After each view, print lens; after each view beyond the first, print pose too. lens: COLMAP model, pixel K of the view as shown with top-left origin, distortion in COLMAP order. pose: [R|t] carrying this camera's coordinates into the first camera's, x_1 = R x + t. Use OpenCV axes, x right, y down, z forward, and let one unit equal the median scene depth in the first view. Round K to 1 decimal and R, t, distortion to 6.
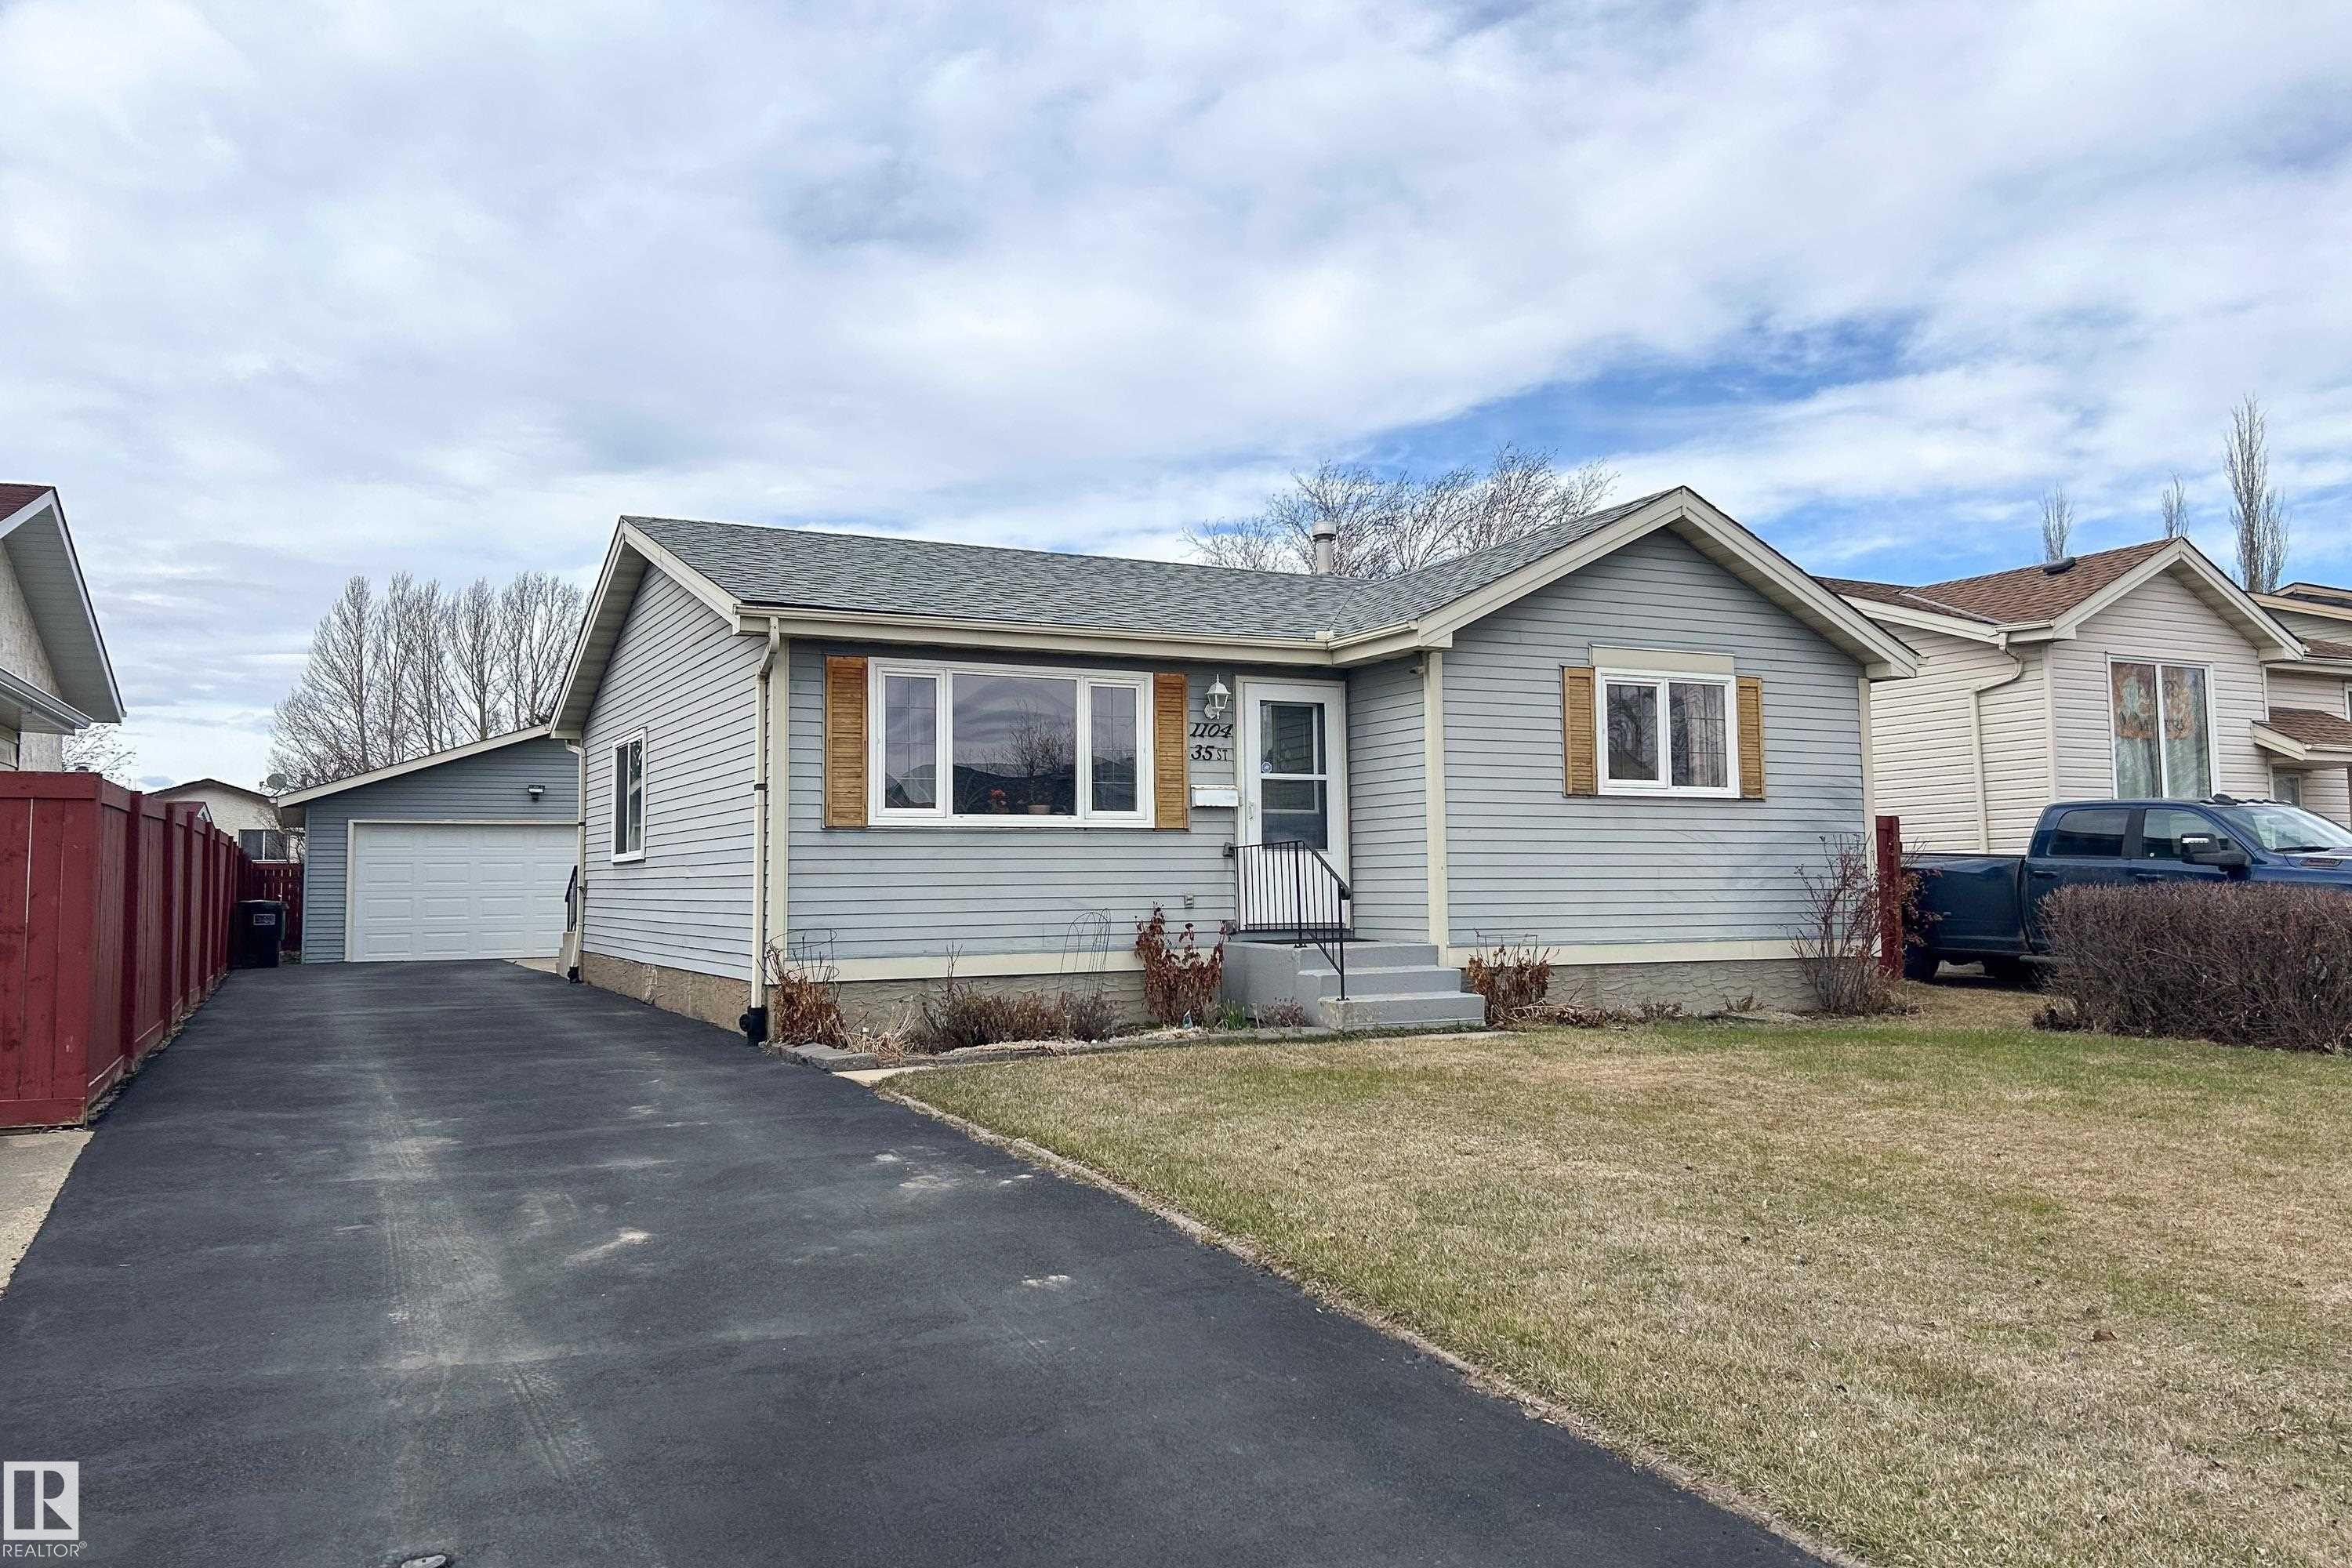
lens RADIAL K [[1830.4, 0, 1173.6], [0, 1830.4, 785.9], [0, 0, 1]] dist [0.008793, -0.003411]
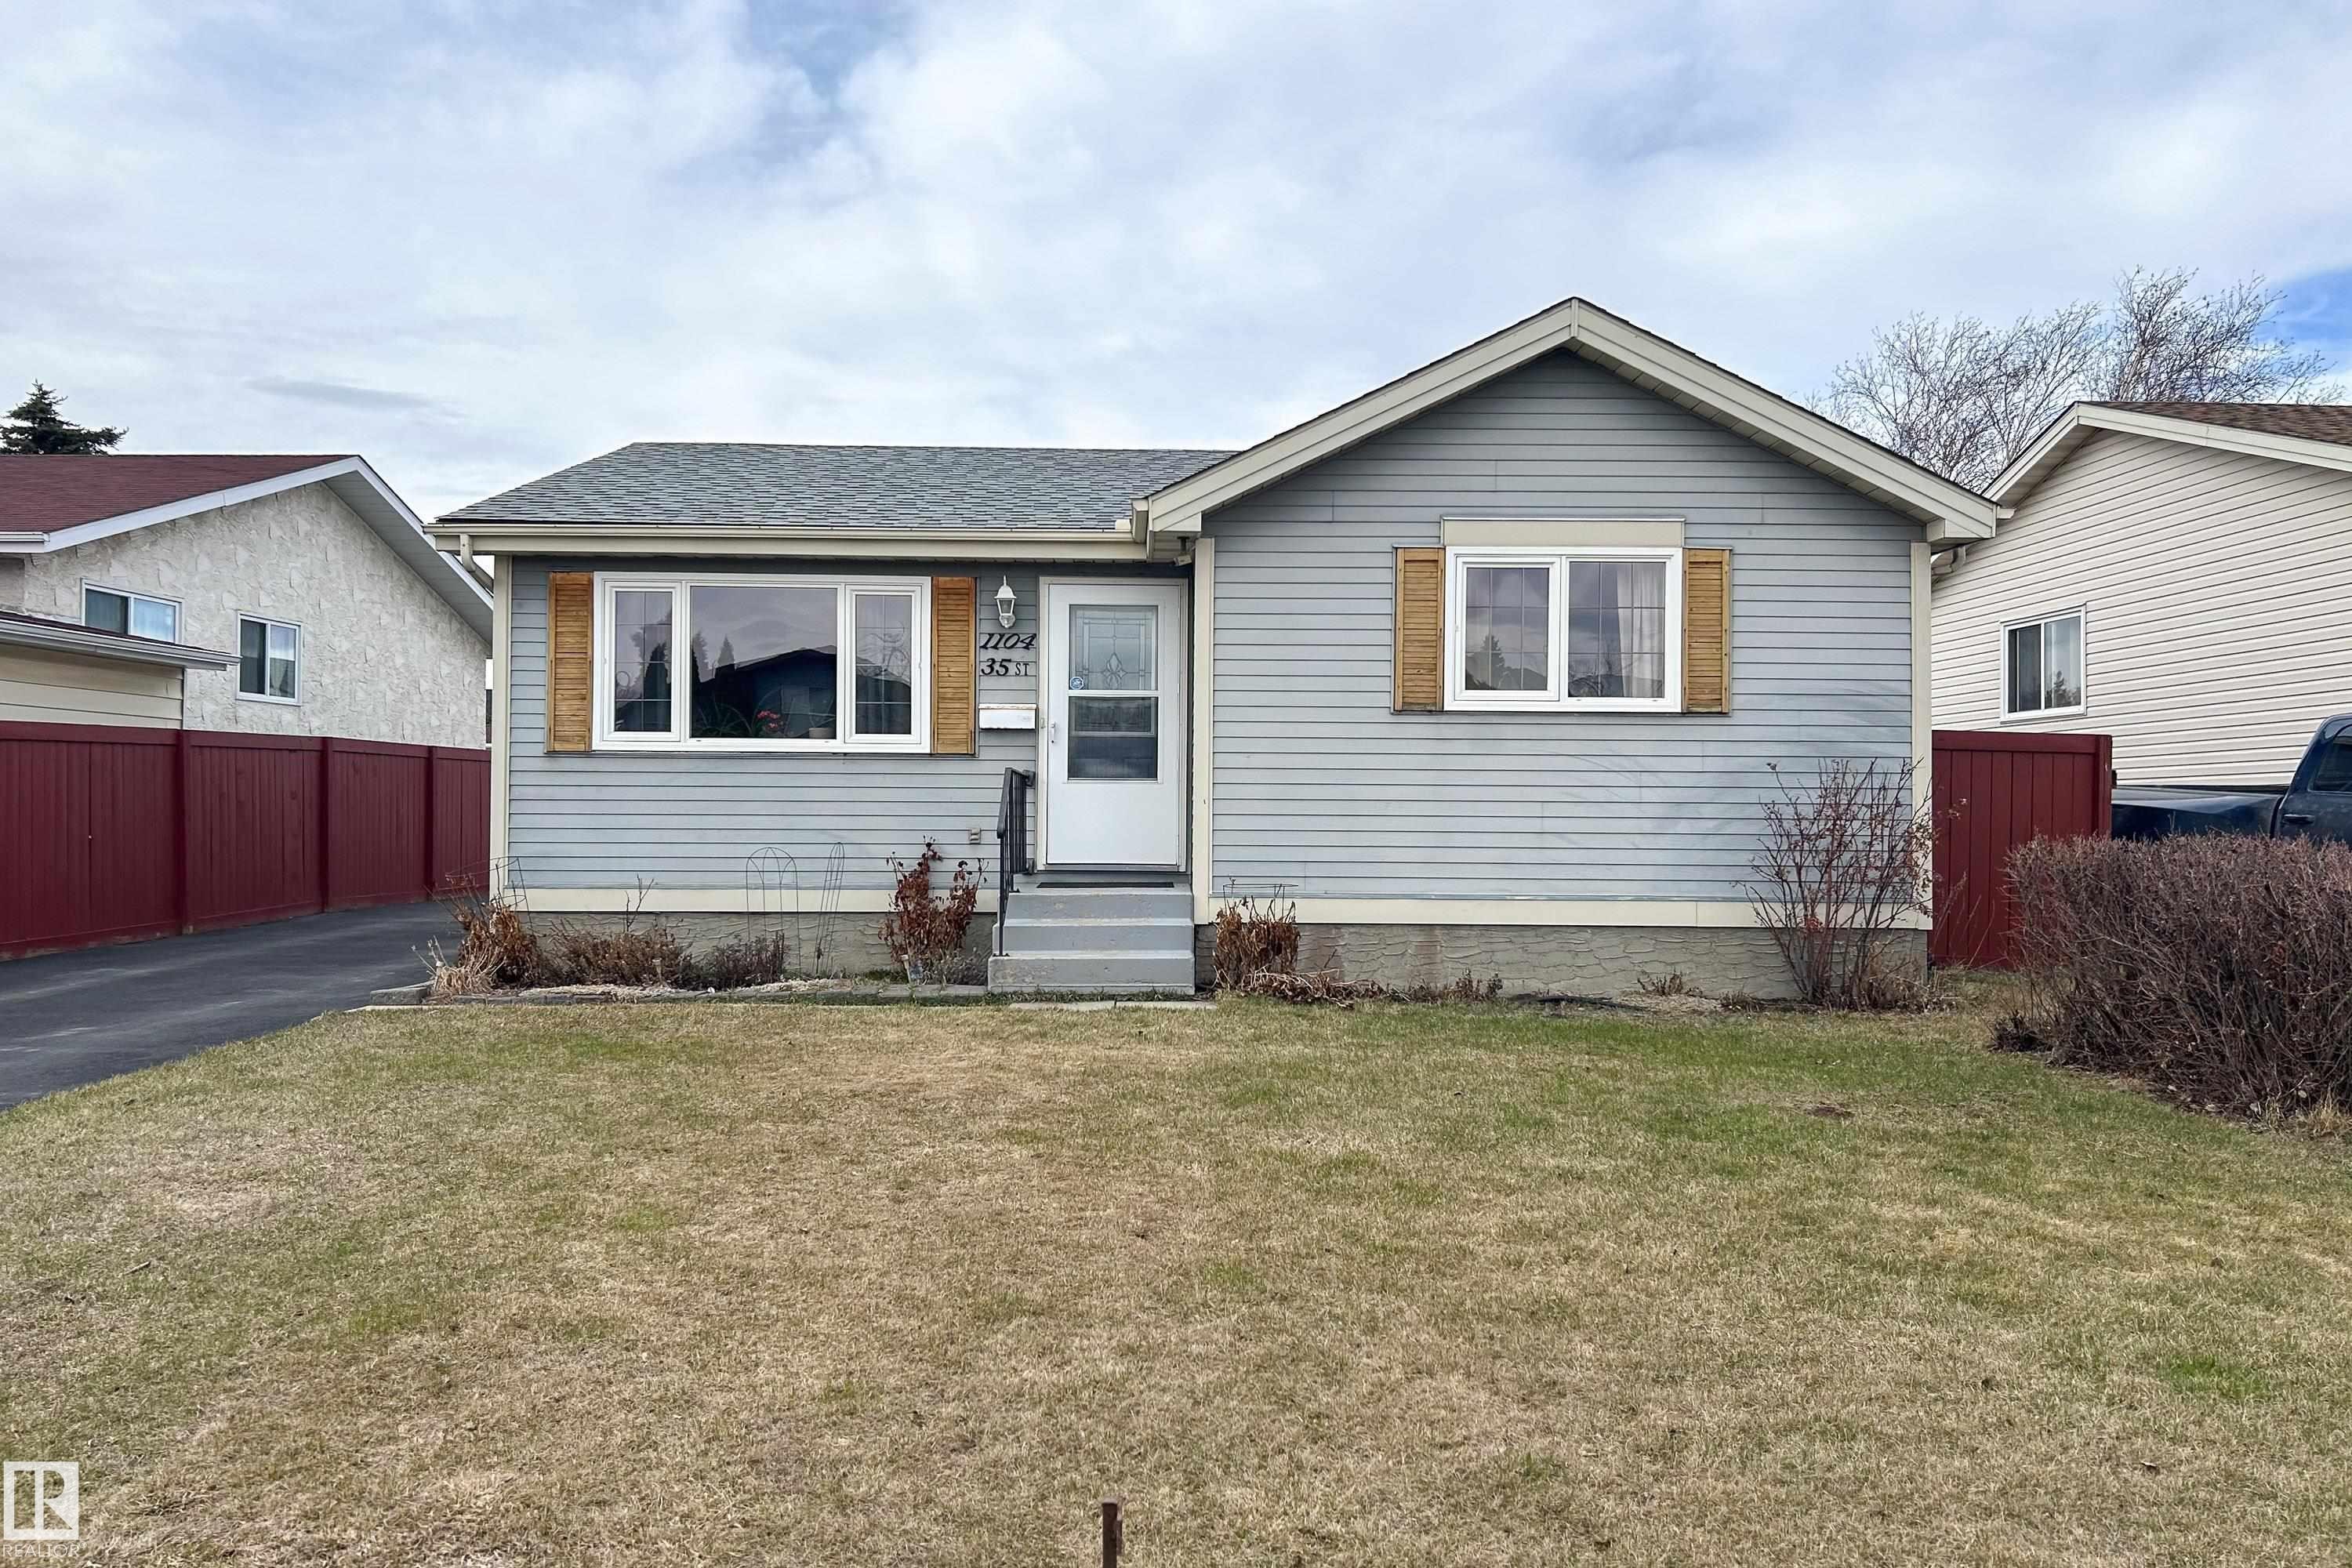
lens RADIAL K [[1769.7, 0, 1176.1], [0, 1769.7, 800.5], [0, 0, 1]] dist [0.038459, -0.001723]
pose [[0.904125, 0.010947, -0.427127, 0.454257], [0.010957, 0.998749, 0.048791, 0.005418], [0.427127, -0.048794, 0.902874, 0.264109]]
